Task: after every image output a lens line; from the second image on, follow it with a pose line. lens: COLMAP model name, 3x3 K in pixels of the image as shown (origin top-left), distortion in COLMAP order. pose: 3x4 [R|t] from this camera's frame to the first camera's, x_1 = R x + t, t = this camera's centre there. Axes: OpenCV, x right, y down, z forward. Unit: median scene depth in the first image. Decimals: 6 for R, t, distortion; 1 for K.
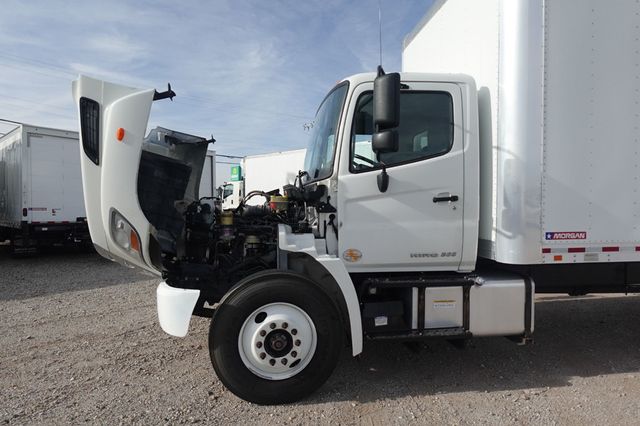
lens RADIAL K [[379.6, 0, 321.0], [0, 379.6, 213.3], [0, 0, 1]] dist [-0.002832, 0.002577]
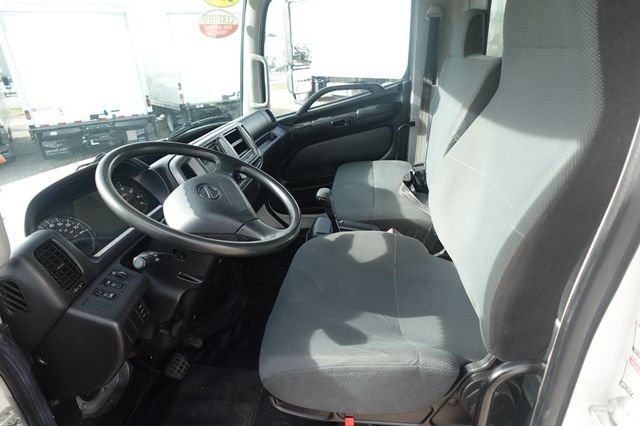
lens RADIAL K [[379.6, 0, 321.0], [0, 379.6, 213.3], [0, 0, 1]] dist [-0.002832, 0.002577]
pose [[0.966572, 0.042106, -0.252915, 0.286396], [0.056352, 0.927417, 0.369759, -0.226440], [0.250127, -0.371651, 0.894042, 0.897558]]
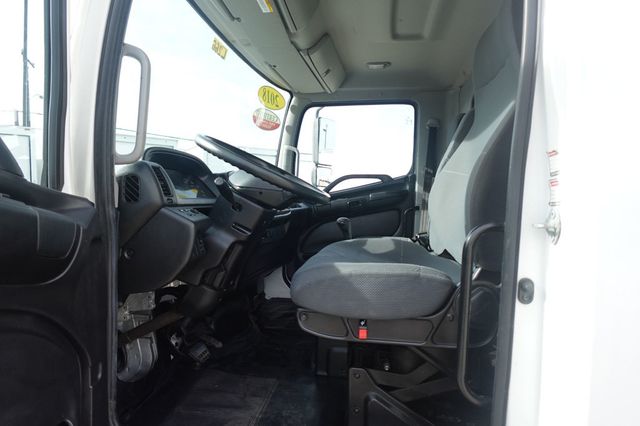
lens RADIAL K [[379.6, 0, 321.0], [0, 379.6, 213.3], [0, 0, 1]] dist [-0.002832, 0.002577]
pose [[0.959052, 0.012923, -0.282936, 0.298362], [-0.011420, 0.999911, 0.006960, -0.101111], [0.283001, -0.003444, 0.959114, 0.782422]]
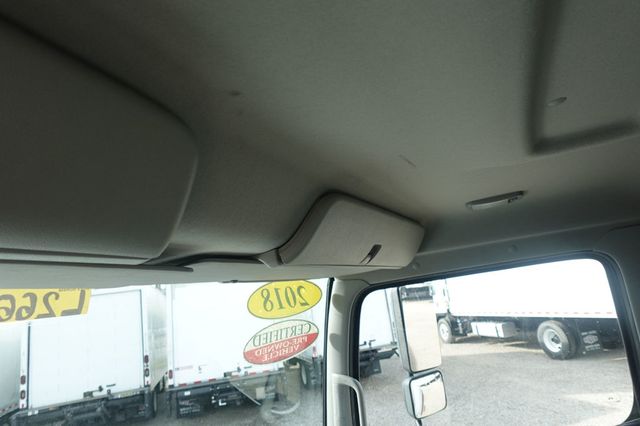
lens RADIAL K [[380.9, 0, 321.4], [0, 380.9, 214.7], [0, 0, 1]] dist [-0.001929, 0.001974]
pose [[0.818093, -0.228448, -0.527765, 0.237593], [0.113162, 0.963720, -0.241741, -0.320541], [0.563843, 0.138044, 0.814264, 1.193714]]
